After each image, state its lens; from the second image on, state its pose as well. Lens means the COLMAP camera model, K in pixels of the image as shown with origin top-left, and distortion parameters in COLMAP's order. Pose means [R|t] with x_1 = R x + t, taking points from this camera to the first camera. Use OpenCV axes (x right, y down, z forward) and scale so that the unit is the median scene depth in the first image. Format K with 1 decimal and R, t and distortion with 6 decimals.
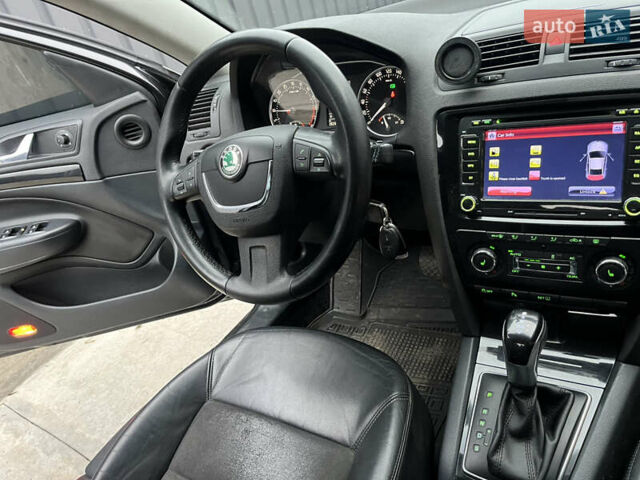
lens RADIAL K [[479.9, 0, 321.7], [0, 479.9, 239.3], [0, 0, 1]] dist [0.015317, -0.016917]
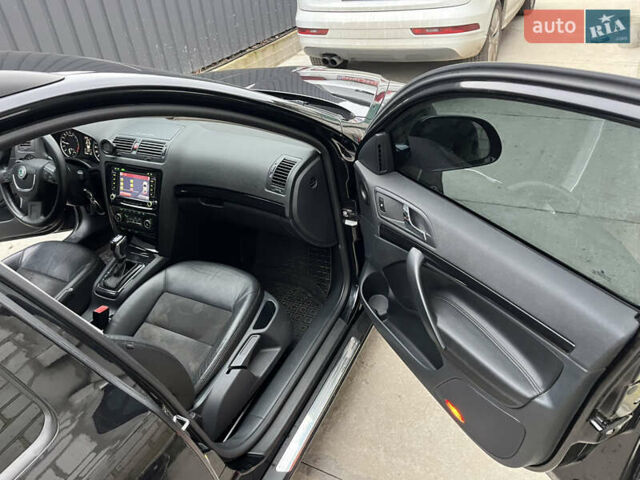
lens RADIAL K [[479.9, 0, 320.2], [0, 479.9, 240.9], [0, 0, 1]] dist [0.015317, -0.016917]
pose [[0.983367, 0.081502, 0.162316, 1.077725], [-0.094194, 0.992941, 0.072084, -0.137130], [-0.155295, -0.086174, 0.984102, -2.007079]]
